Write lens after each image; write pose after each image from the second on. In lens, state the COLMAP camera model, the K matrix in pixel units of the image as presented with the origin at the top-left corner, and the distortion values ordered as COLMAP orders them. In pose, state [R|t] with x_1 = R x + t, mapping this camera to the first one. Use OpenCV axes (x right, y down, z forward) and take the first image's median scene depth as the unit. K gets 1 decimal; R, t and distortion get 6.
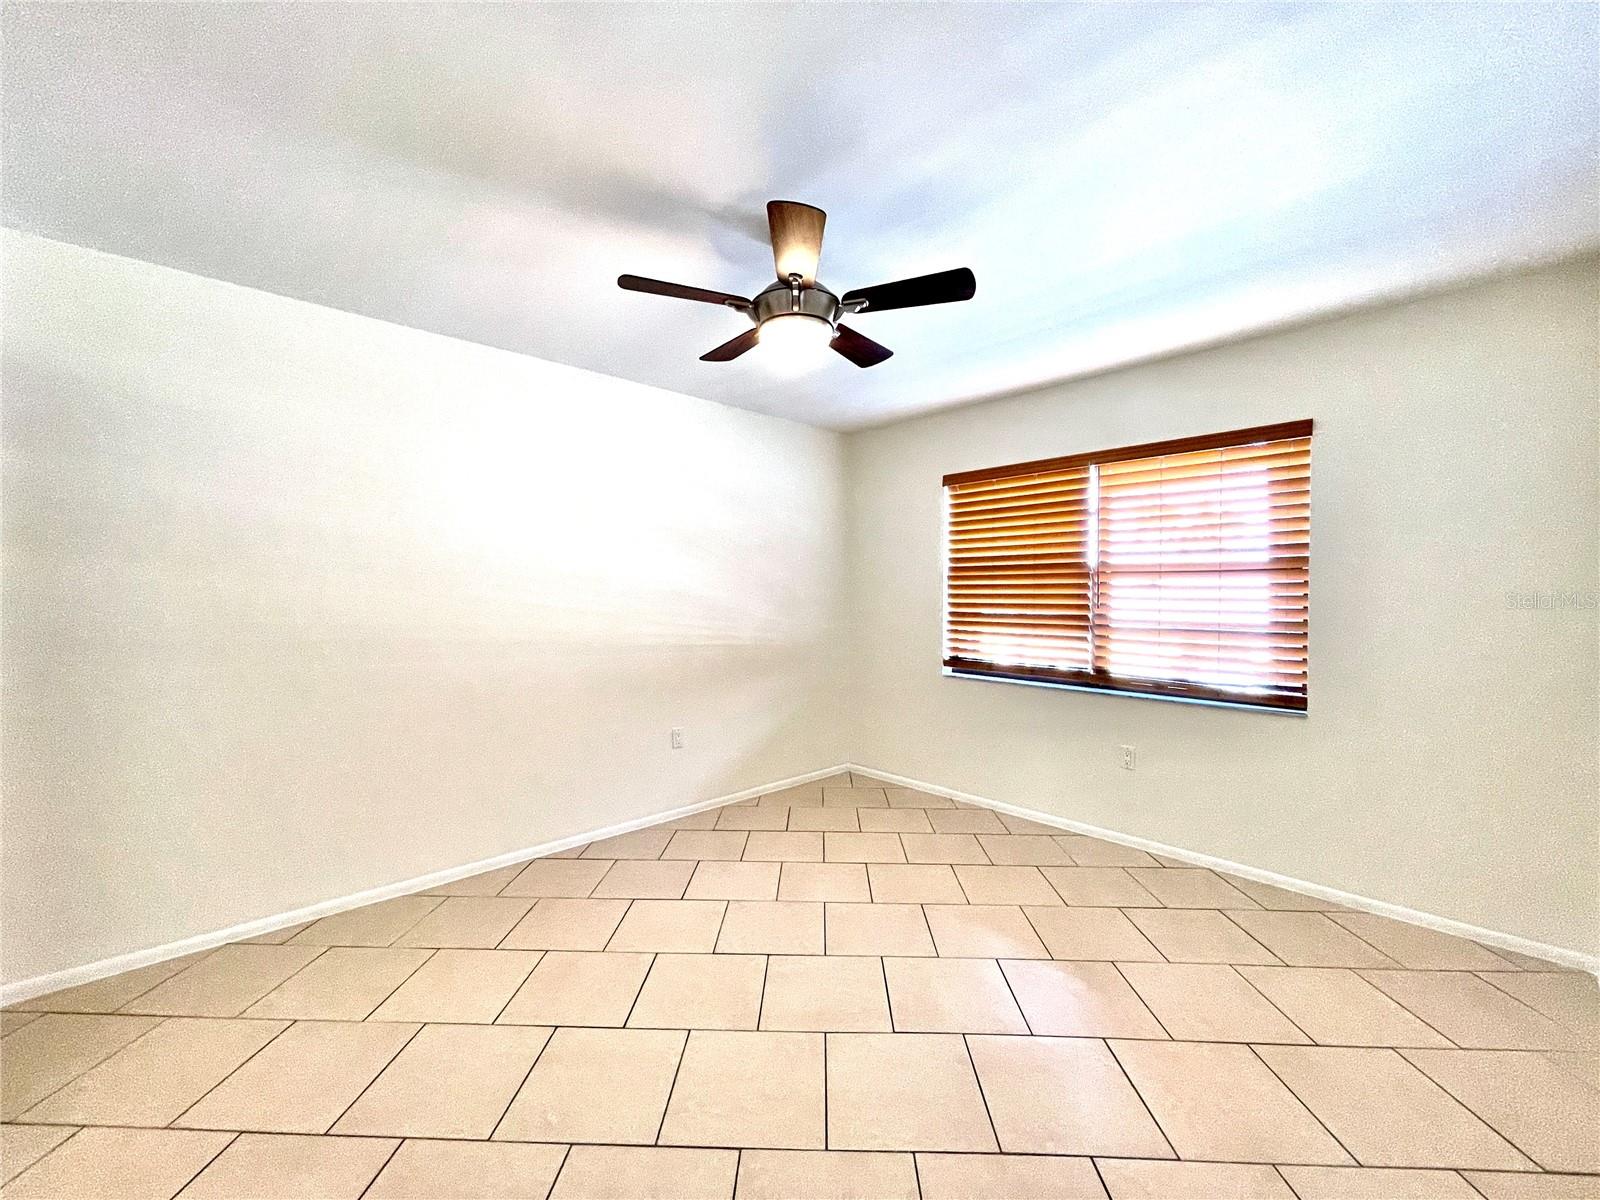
lens RADIAL K [[645.6, 0, 794.5], [0, 645.6, 604.5], [0, 0, 1]] dist [0.001226, -0.000299]
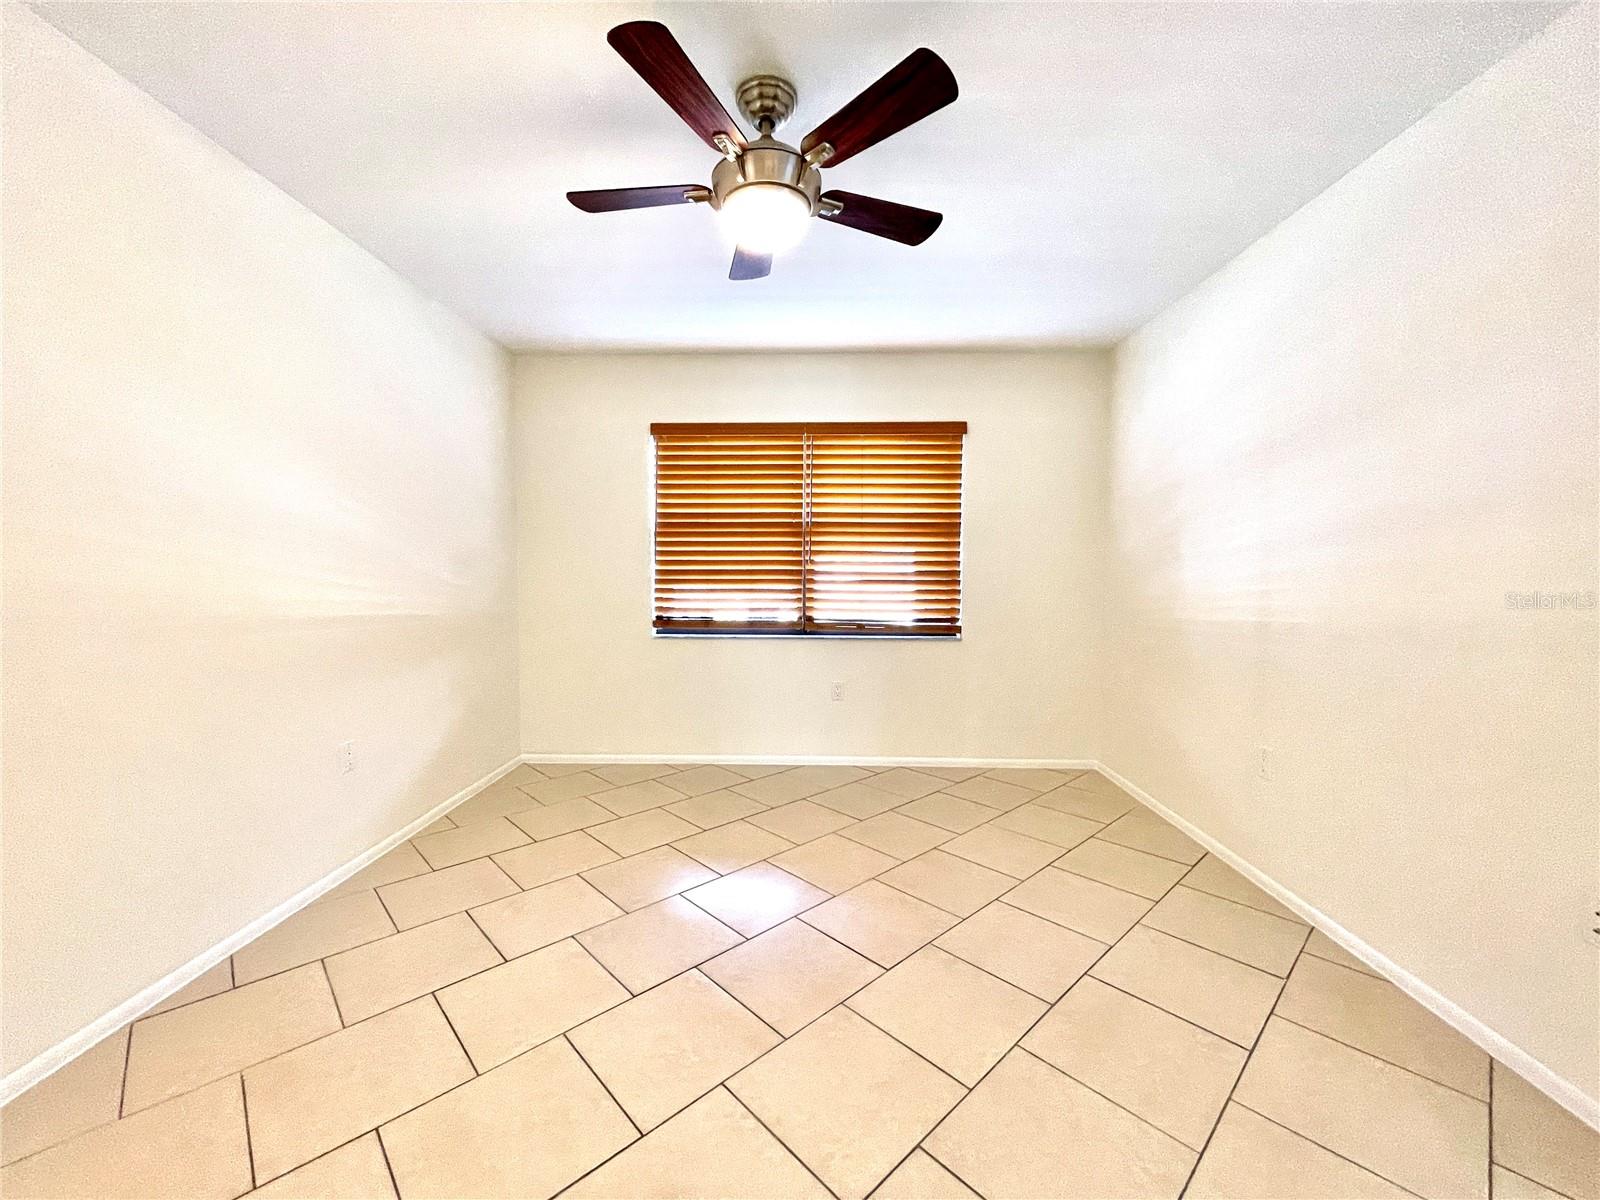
lens RADIAL K [[645.6, 0, 794.5], [0, 645.6, 604.5], [0, 0, 1]] dist [0.001226, -0.000299]
pose [[0.707103, -0.038711, 0.706050, -0.303601], [0.012534, 0.999030, 0.042222, 0.026130], [-0.707000, -0.021006, 0.706902, 0.196261]]
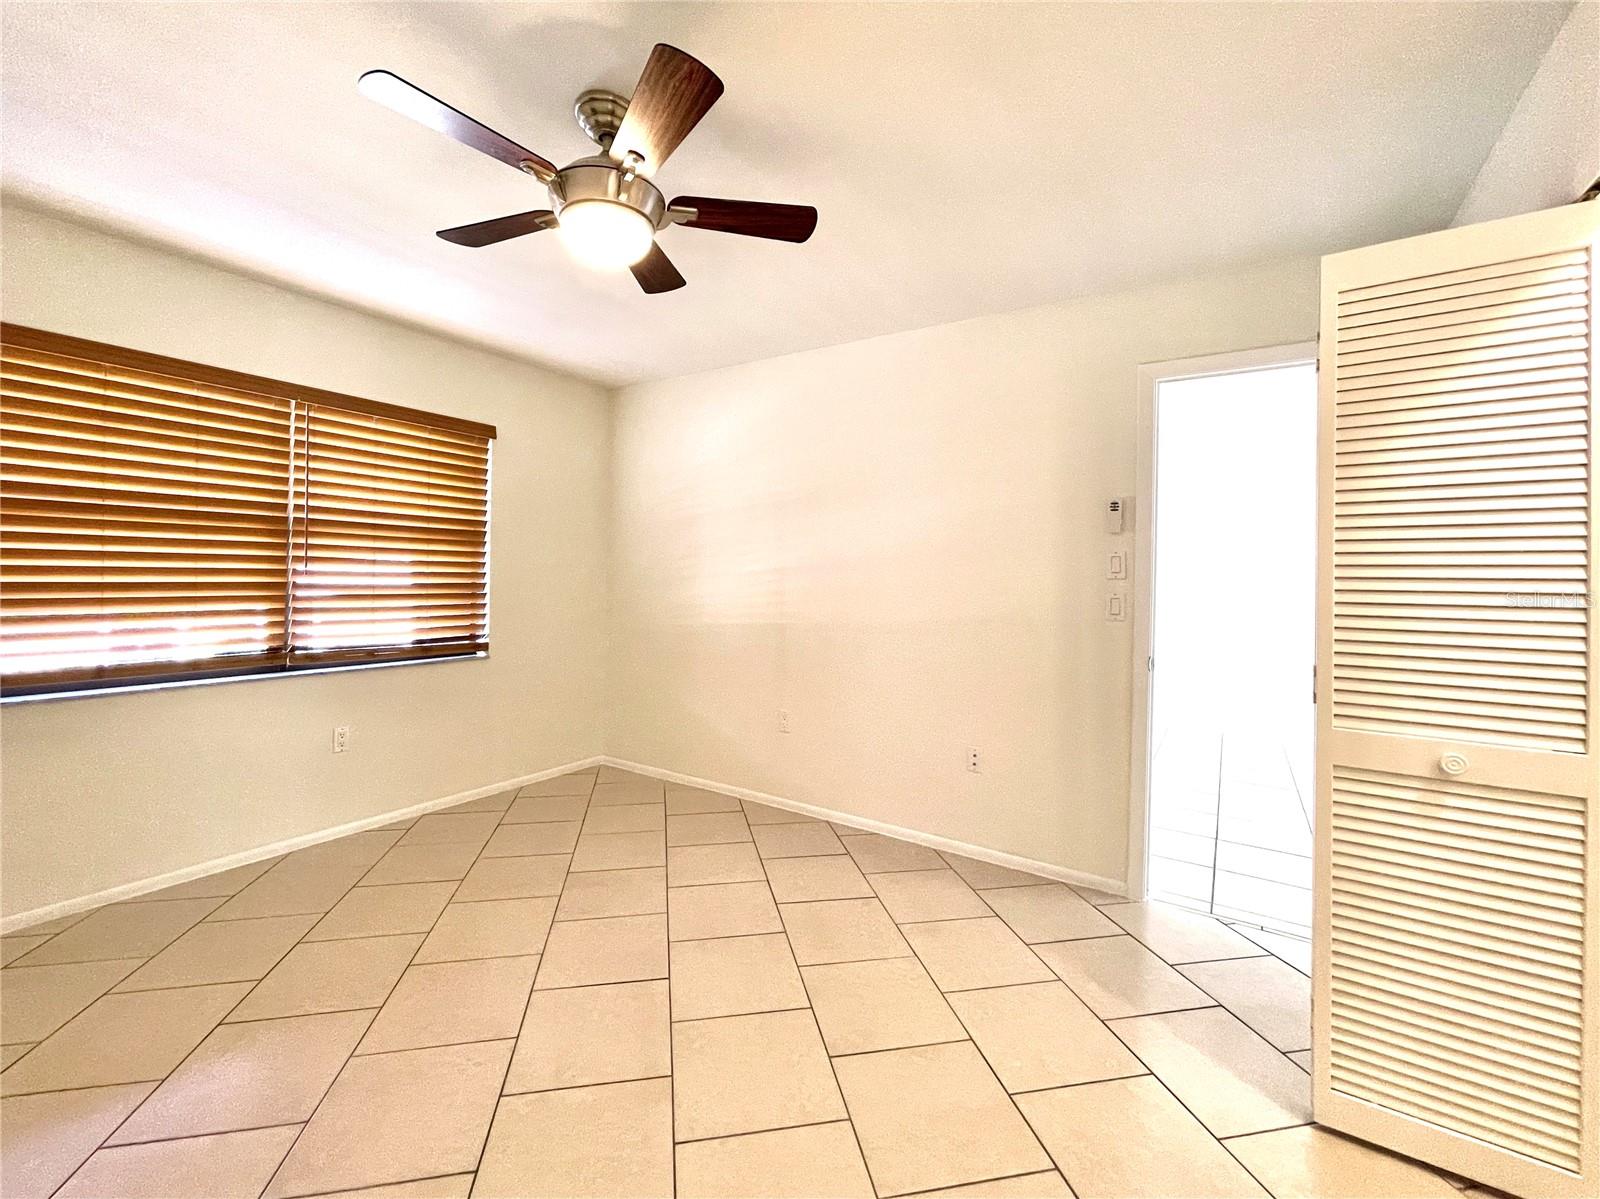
lens RADIAL K [[677.9, 0, 798.3], [0, 677.9, 574.6], [0, 0, 1]] dist [-0.001849, -0.000061]
pose [[-0.238910, -0.011220, 0.970977, -0.462681], [-0.006276, 0.999930, 0.010011, -0.004399], [-0.971021, -0.003702, -0.238964, 0.508216]]
